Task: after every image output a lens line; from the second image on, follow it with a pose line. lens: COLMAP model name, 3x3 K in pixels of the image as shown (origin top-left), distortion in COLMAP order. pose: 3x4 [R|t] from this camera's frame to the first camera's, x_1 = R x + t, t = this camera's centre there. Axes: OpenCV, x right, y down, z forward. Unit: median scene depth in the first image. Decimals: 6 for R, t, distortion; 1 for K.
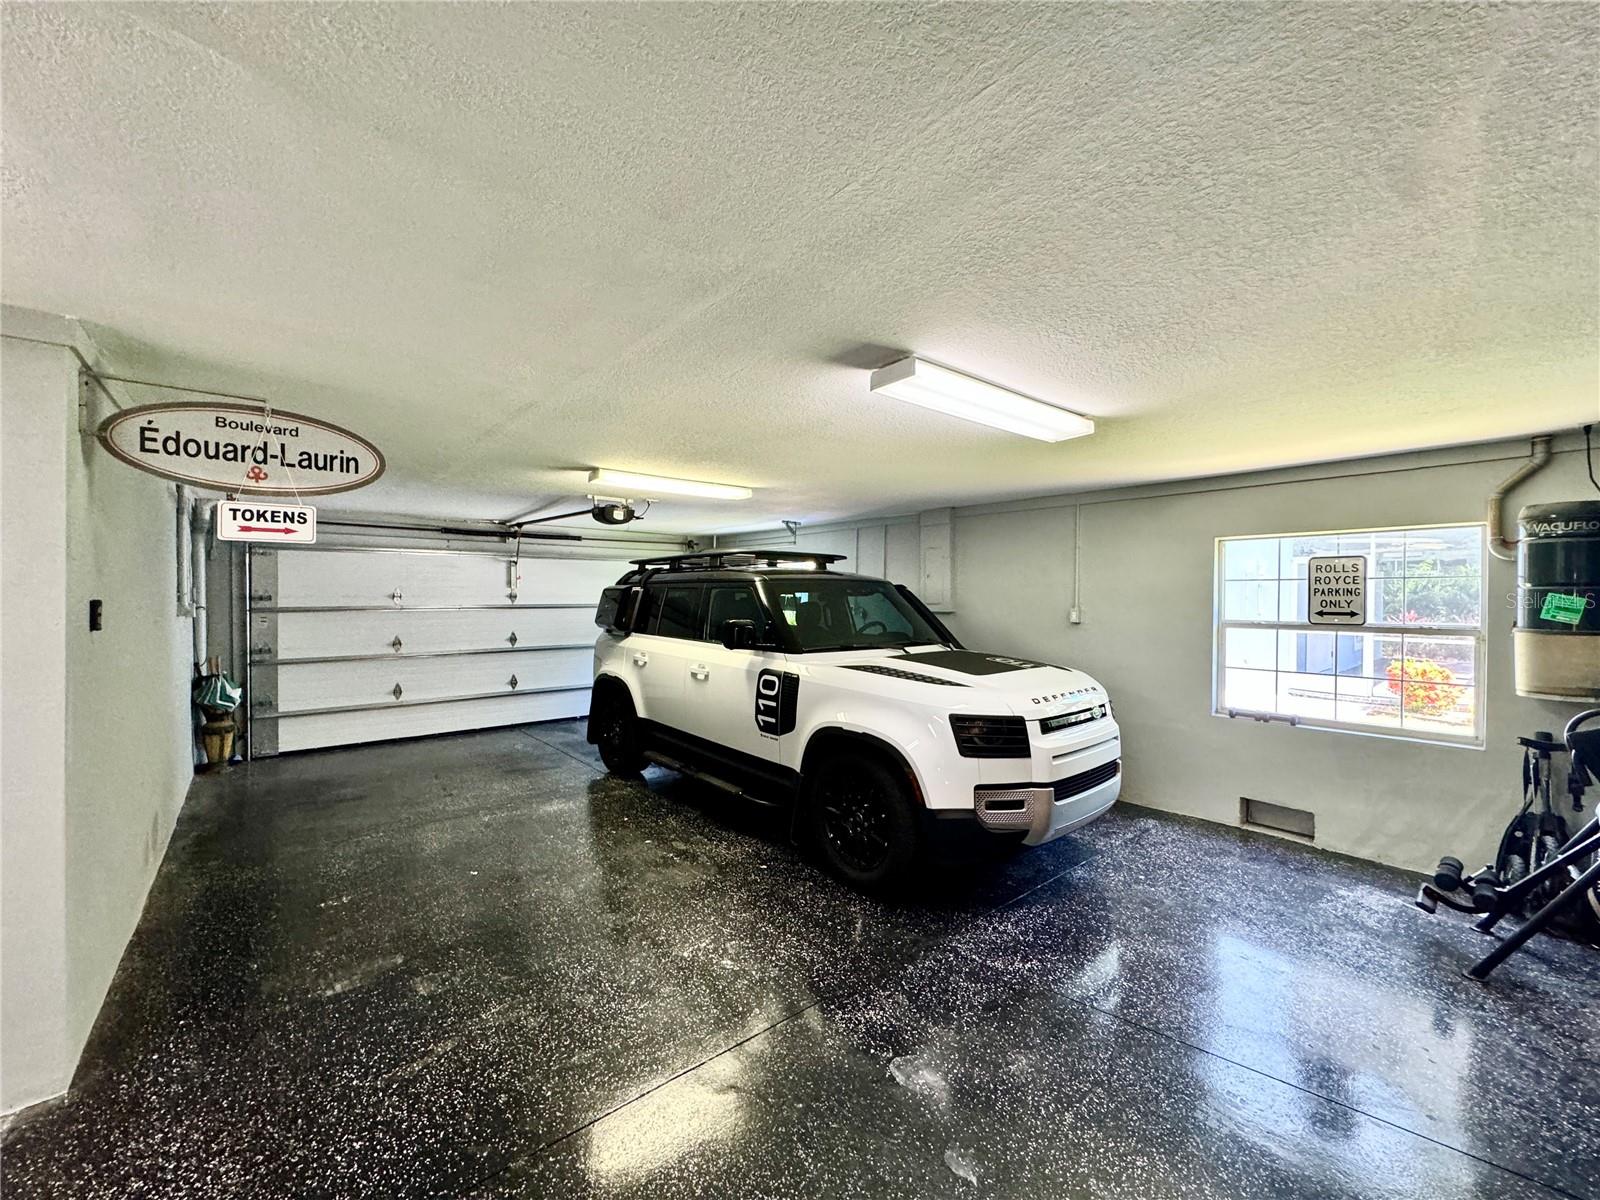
lens RADIAL K [[639.3, 0, 798.5], [0, 639.3, 594.8], [0, 0, 1]] dist [-0.002827, -0.000086]
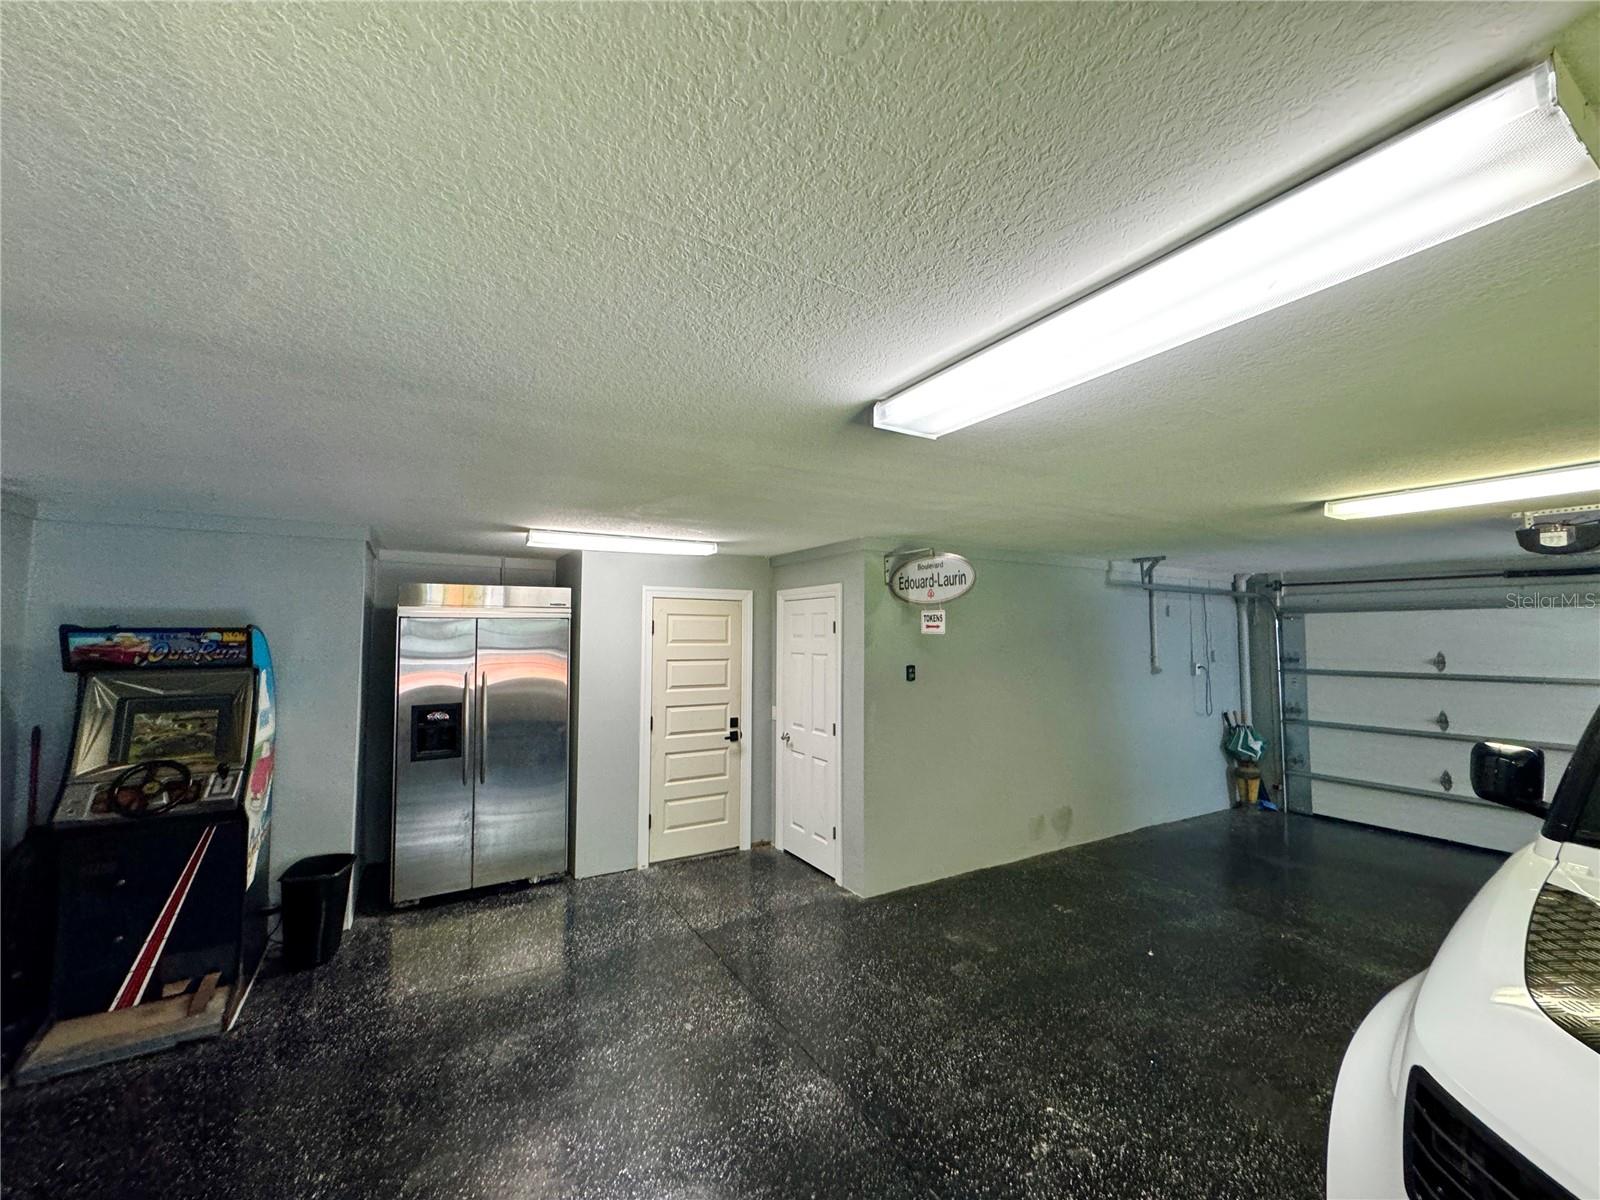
lens RADIAL K [[639.3, 0, 801.2], [0, 639.3, 600.0], [0, 0, 1]] dist [-0.002827, -0.000086]
pose [[-0.157773, -0.059586, -0.985676, 0.572473], [-0.003638, 0.998206, -0.059761, -0.047135], [0.987469, -0.005843, -0.157707, 0.617602]]
